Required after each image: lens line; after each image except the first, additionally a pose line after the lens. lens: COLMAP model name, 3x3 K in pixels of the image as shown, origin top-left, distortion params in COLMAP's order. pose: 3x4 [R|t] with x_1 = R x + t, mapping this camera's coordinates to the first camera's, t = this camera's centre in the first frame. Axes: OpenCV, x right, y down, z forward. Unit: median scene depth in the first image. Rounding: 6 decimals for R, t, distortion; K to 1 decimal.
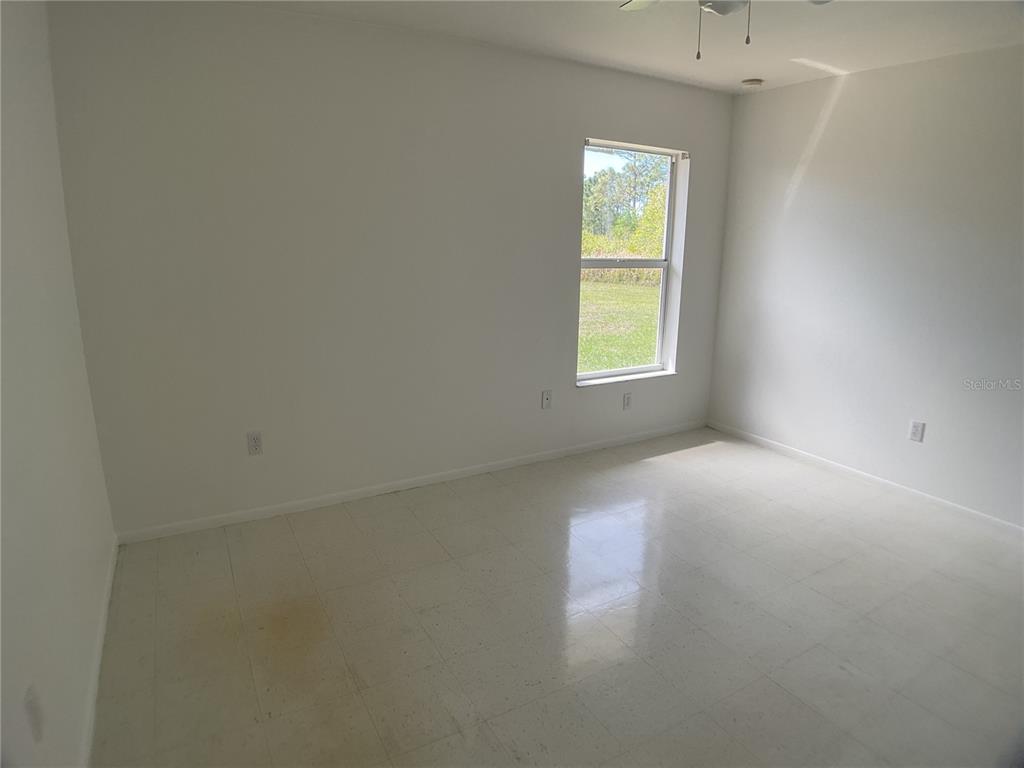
lens RADIAL K [[584.8, 0, 509.7], [0, 584.8, 386.3], [0, 0, 1]] dist [-0.076547, -0.007392]
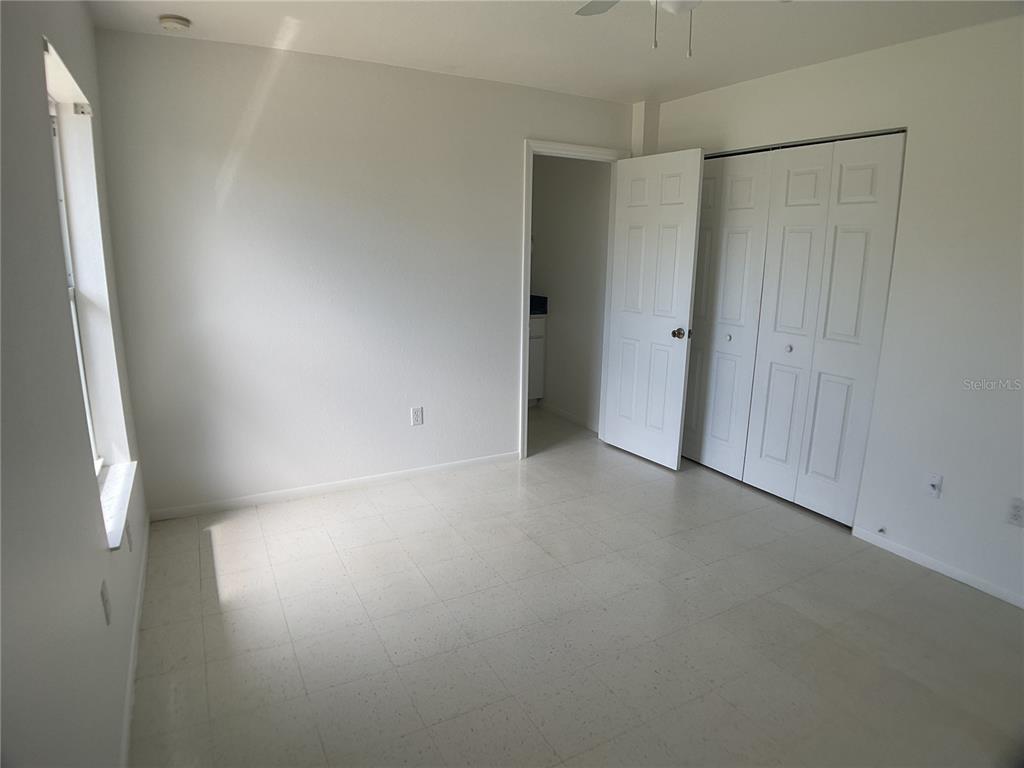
lens RADIAL K [[584.8, 0, 509.7], [0, 584.8, 386.3], [0, 0, 1]] dist [-0.076547, -0.007392]
pose [[0.013516, -0.234702, 0.971974, -0.312308], [0.228590, 0.947045, 0.225503, -0.163283], [-0.973429, 0.219136, 0.066451, 0.623242]]
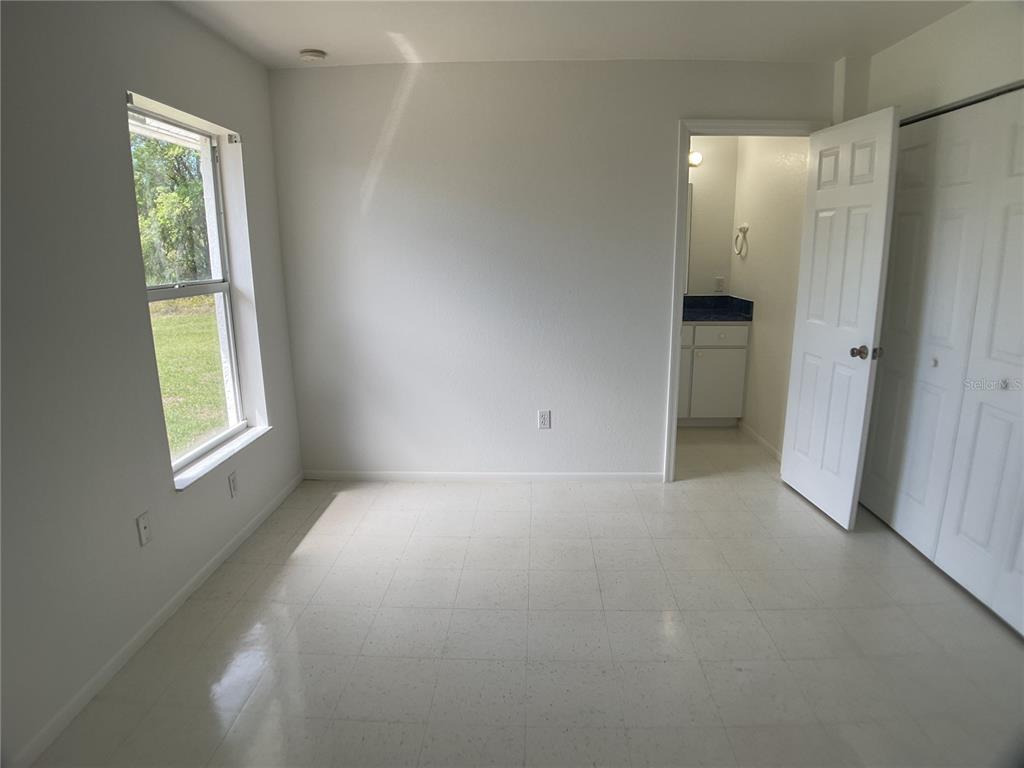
lens RADIAL K [[584.8, 0, 509.7], [0, 584.8, 386.3], [0, 0, 1]] dist [-0.076547, -0.007392]
pose [[0.525462, -0.206960, 0.825262, -0.180089], [0.221794, 0.969747, 0.101973, -0.093198], [-0.821400, 0.129455, 0.555467, 0.363140]]
